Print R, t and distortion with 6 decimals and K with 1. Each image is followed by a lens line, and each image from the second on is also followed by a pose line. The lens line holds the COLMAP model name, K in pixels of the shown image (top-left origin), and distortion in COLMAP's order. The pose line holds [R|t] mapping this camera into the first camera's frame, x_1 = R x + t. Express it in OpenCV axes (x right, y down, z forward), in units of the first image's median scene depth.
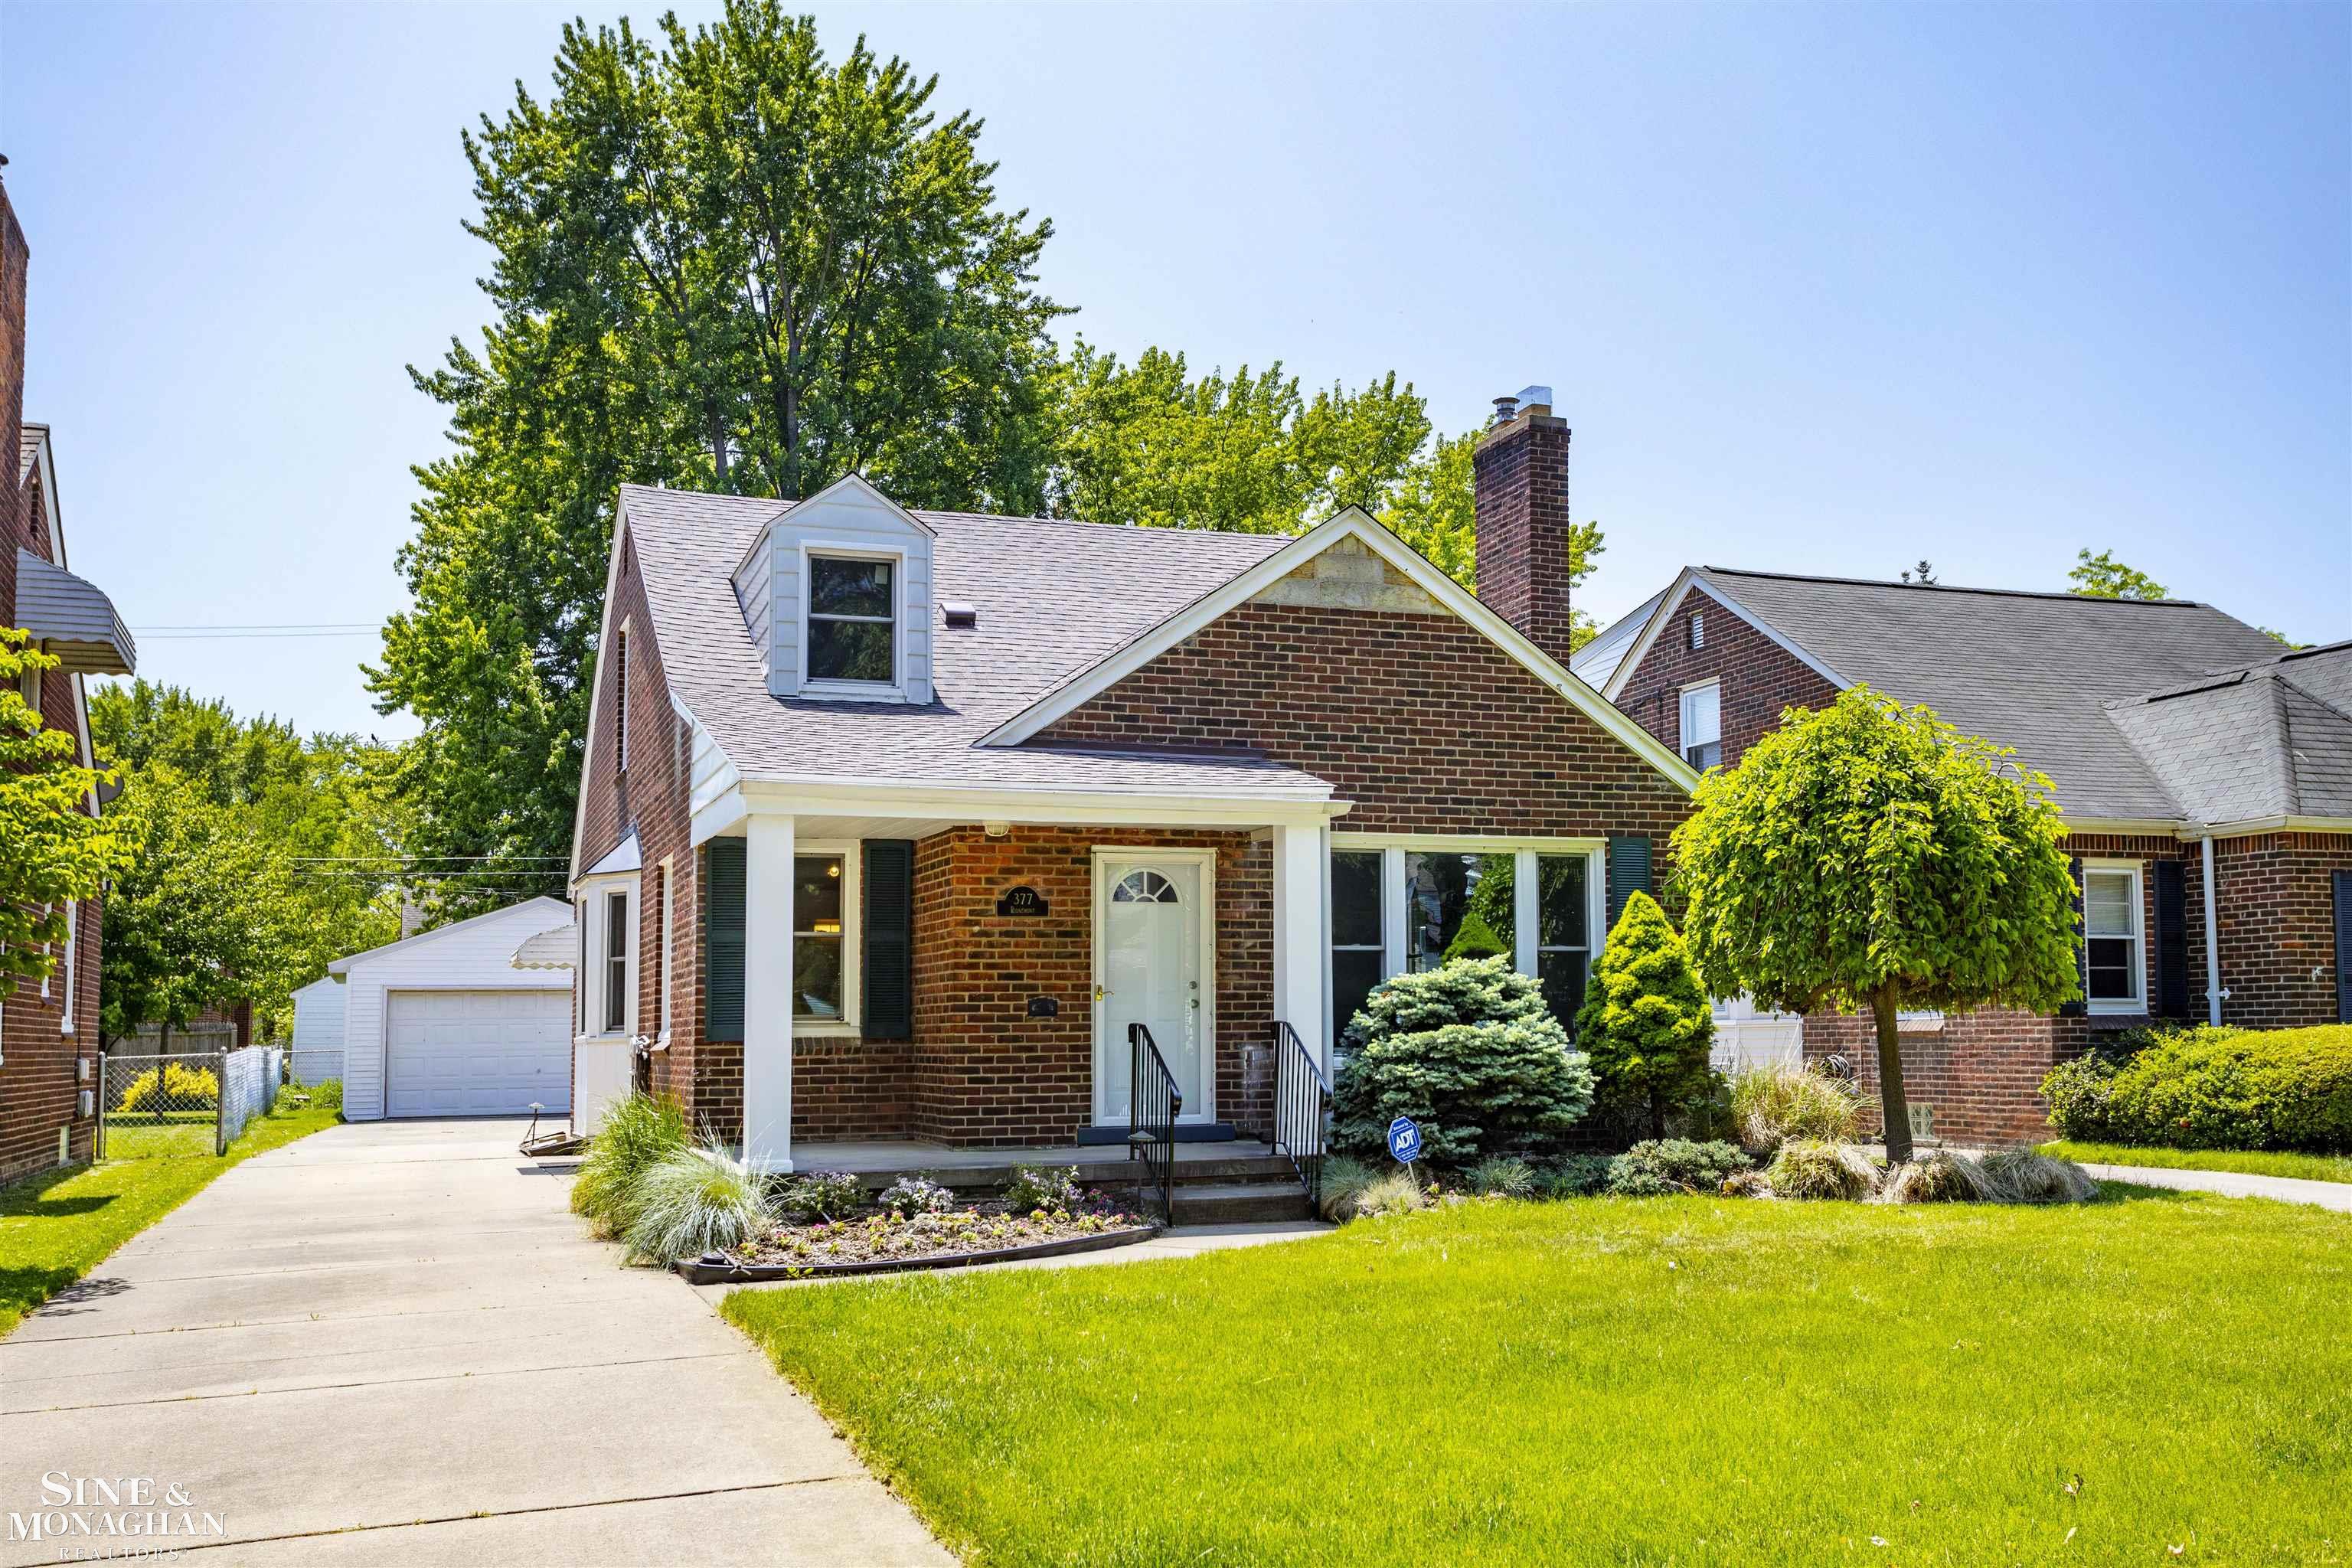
lens RADIAL K [[2224.0, 0, 1209.7], [0, 2224.0, 783.6], [0, 0, 1]] dist [-0.000322, 0.012106]
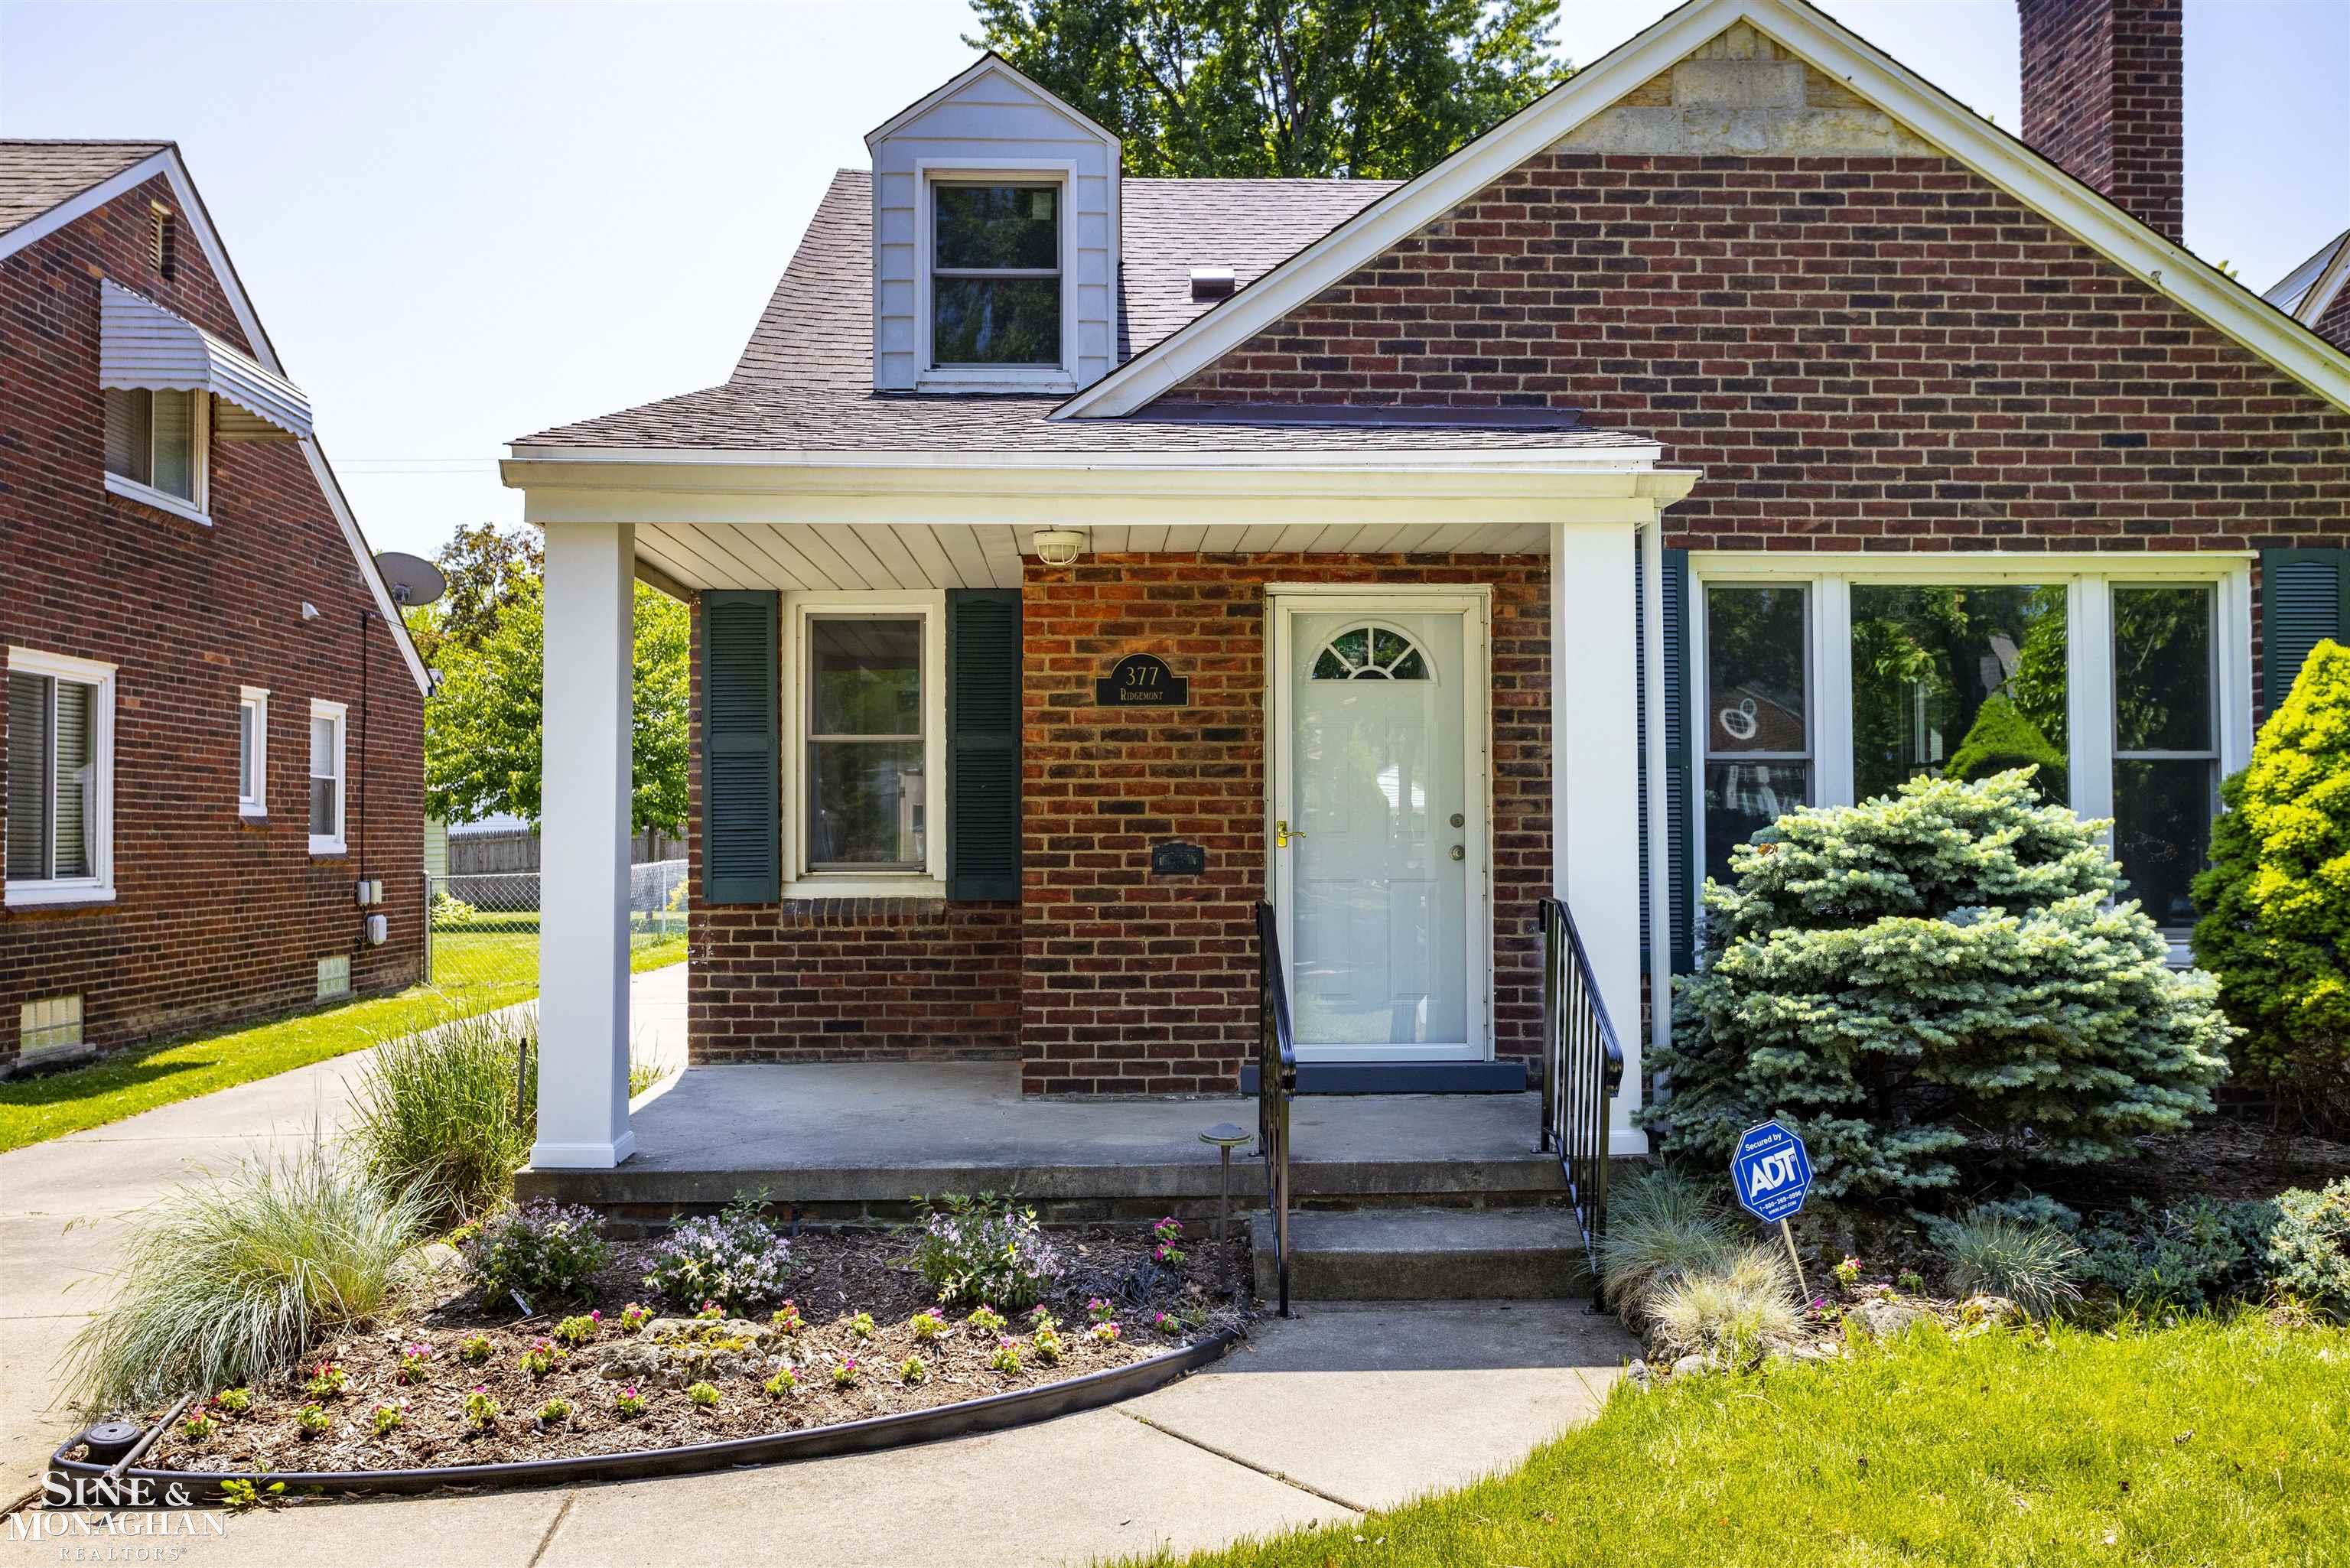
lens RADIAL K [[1950.7, 0, 1181.6], [0, 1950.7, 710.8], [0, 0, 1]] dist [-0.001422, 0.060345]
pose [[0.949939, -0.011667, -0.312218, 0.081879], [0.028279, 0.998412, 0.048731, 0.033910], [0.311153, -0.055121, 0.948760, 0.480681]]
